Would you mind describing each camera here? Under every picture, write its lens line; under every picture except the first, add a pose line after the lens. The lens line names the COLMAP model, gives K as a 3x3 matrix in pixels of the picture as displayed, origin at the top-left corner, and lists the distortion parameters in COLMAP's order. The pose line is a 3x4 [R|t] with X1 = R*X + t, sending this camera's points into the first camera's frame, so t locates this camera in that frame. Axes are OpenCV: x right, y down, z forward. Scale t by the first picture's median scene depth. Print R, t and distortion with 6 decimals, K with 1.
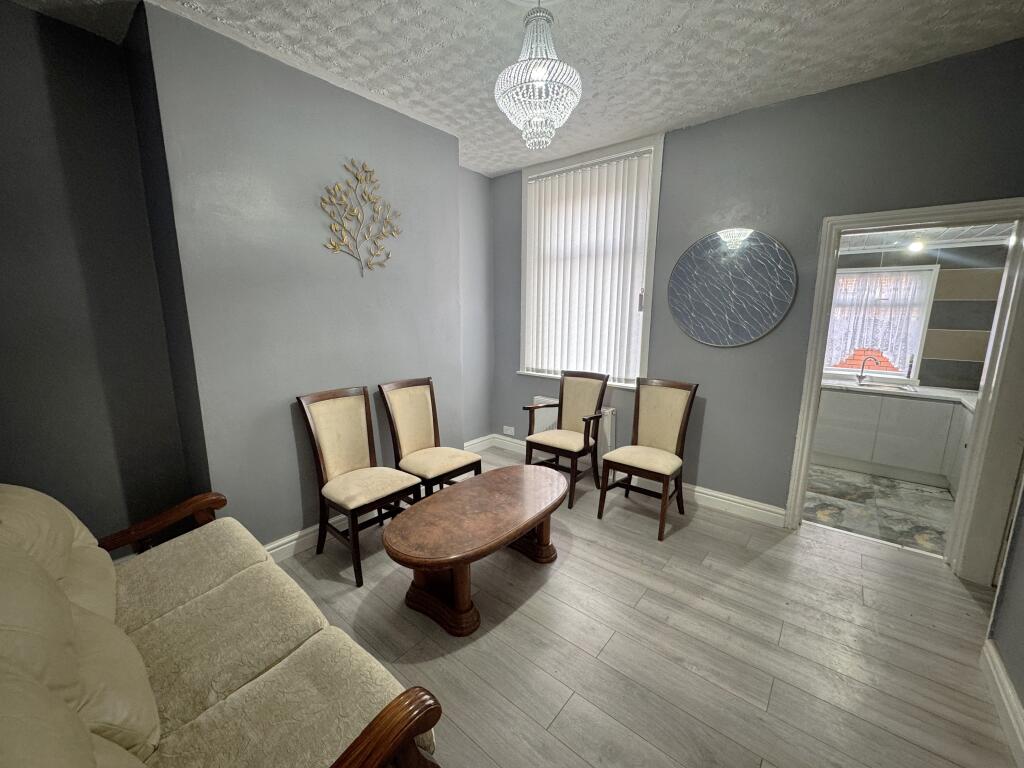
lens RADIAL K [[406.7, 0, 512.5], [0, 406.7, 382.8], [0, 0, 1]] dist [-0.002327, -0.000363]
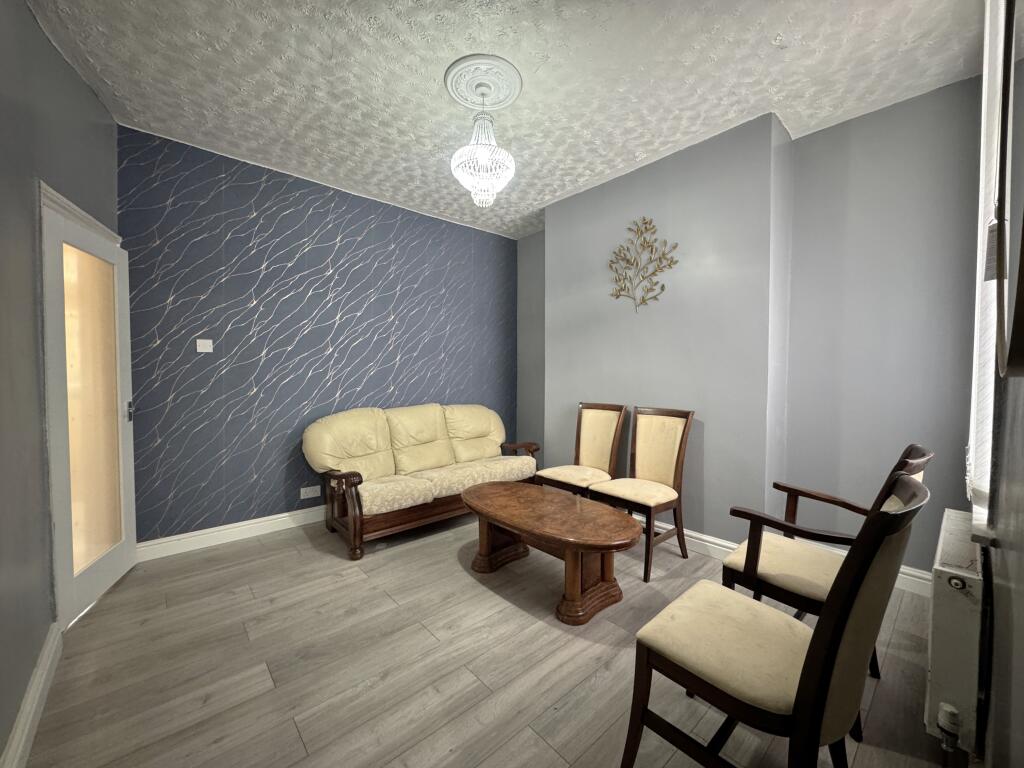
lens RADIAL K [[406.7, 0, 512.5], [0, 406.7, 382.8], [0, 0, 1]] dist [-0.002327, -0.000363]
pose [[-0.158086, 0.023389, -0.987148, 0.924117], [-0.174384, 0.983344, 0.051225, -0.064589], [0.971905, 0.180241, -0.151374, 0.945325]]
